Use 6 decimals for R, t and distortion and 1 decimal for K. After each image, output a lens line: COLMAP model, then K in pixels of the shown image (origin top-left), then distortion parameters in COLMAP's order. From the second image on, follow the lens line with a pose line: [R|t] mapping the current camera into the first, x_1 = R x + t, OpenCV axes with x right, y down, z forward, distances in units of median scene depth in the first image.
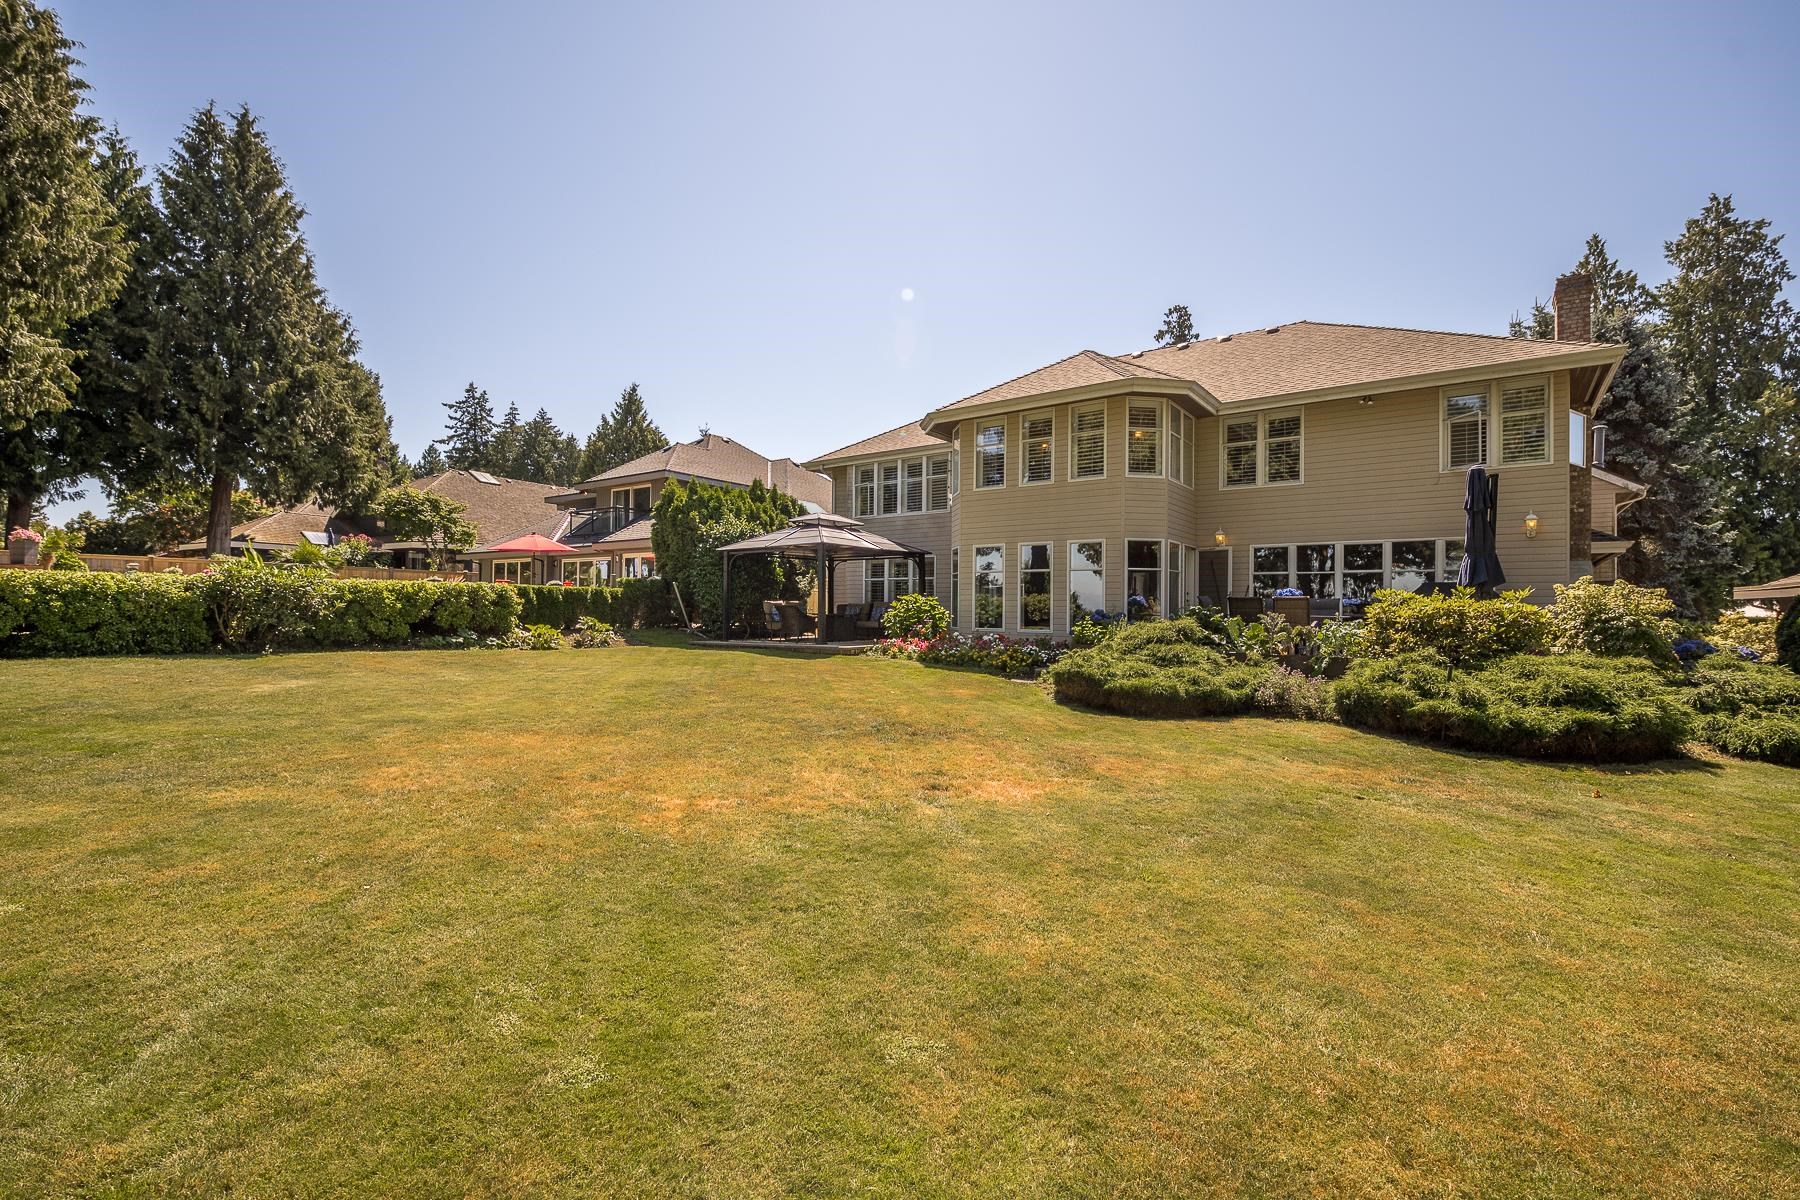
lens RADIAL K [[793.0, 0, 900.0], [0, 793.0, 600.0], [0, 0, 1]] dist [-0.011190, -0.000601]
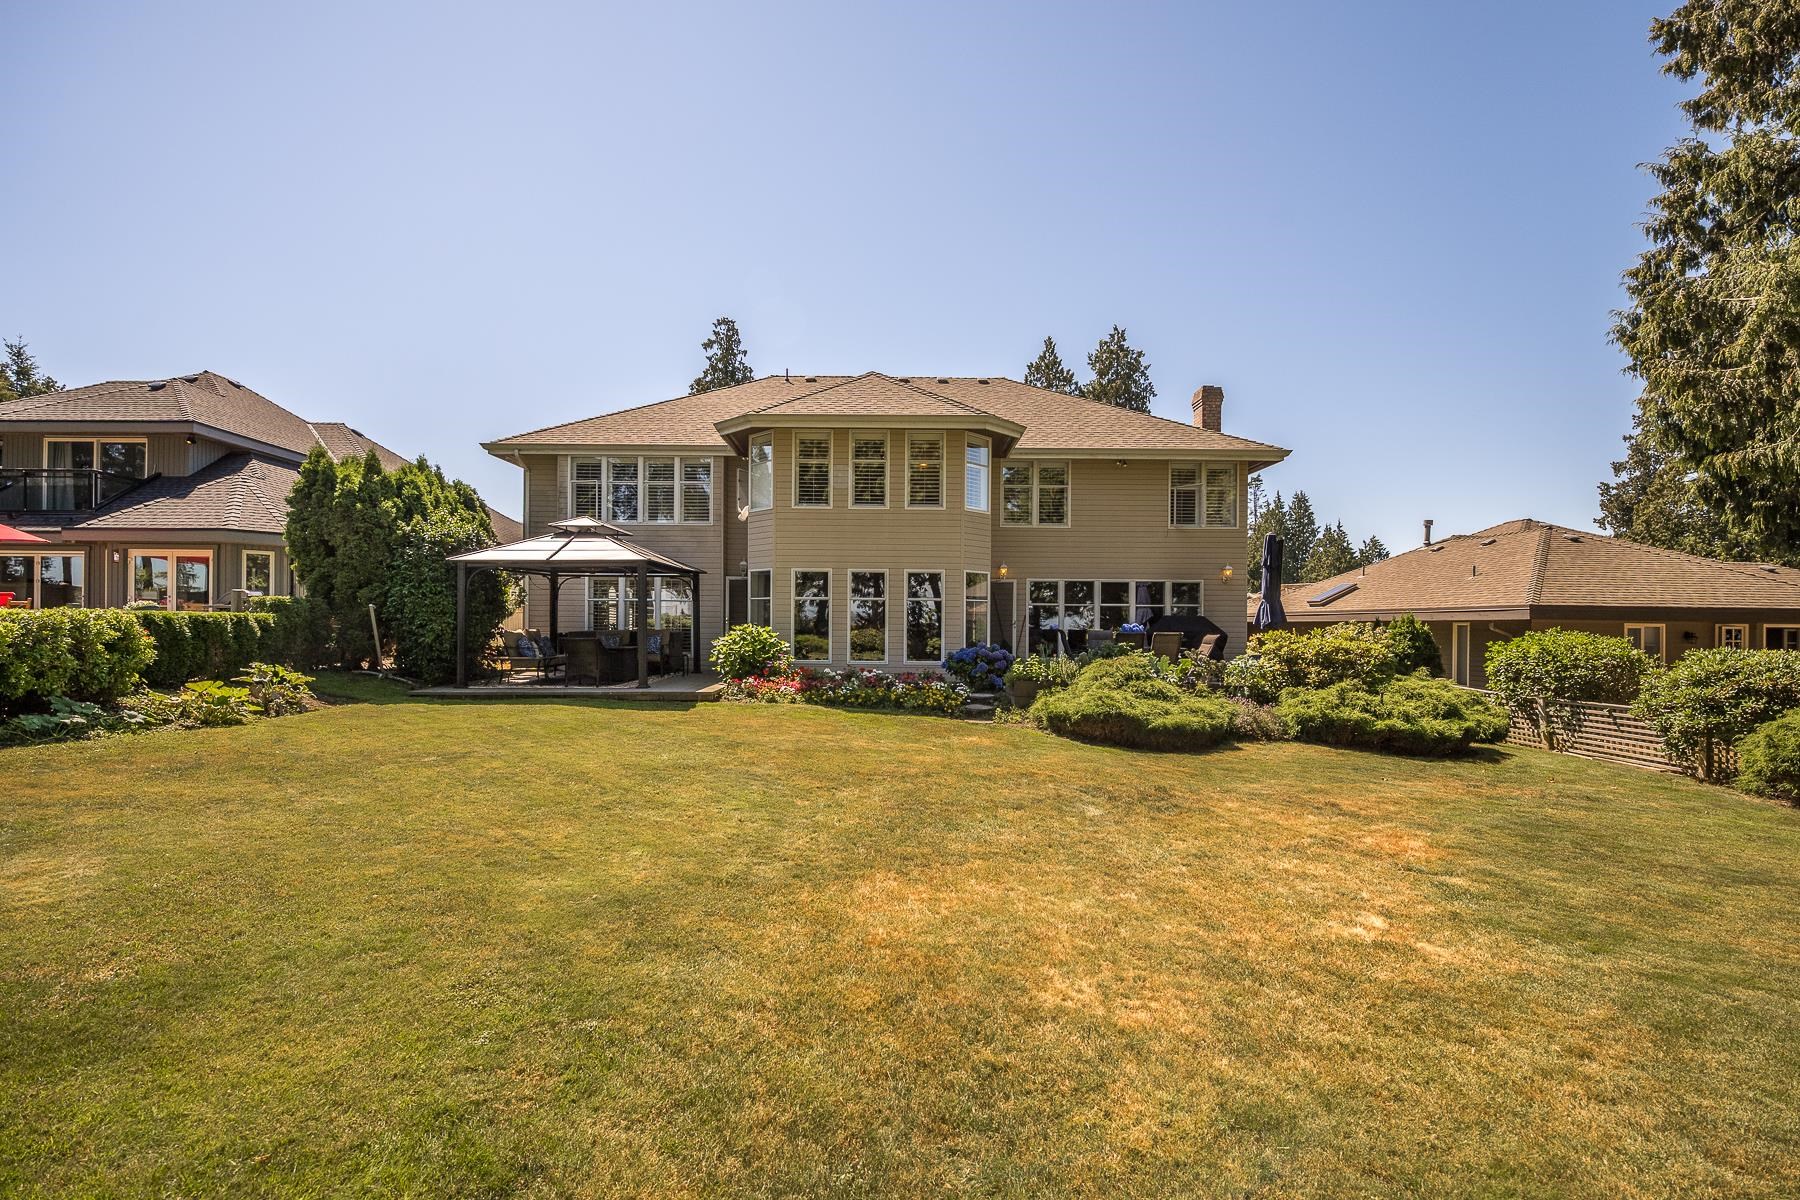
lens RADIAL K [[819.7, 0, 900.0], [0, 819.7, 600.0], [0, 0, 1]] dist [0.000228, -0.000108]
pose [[0.795572, 0.014391, 0.605689, -0.342056], [-0.008353, 0.999883, -0.012786, -0.020952], [-0.605802, 0.005112, 0.795599, 0.171207]]
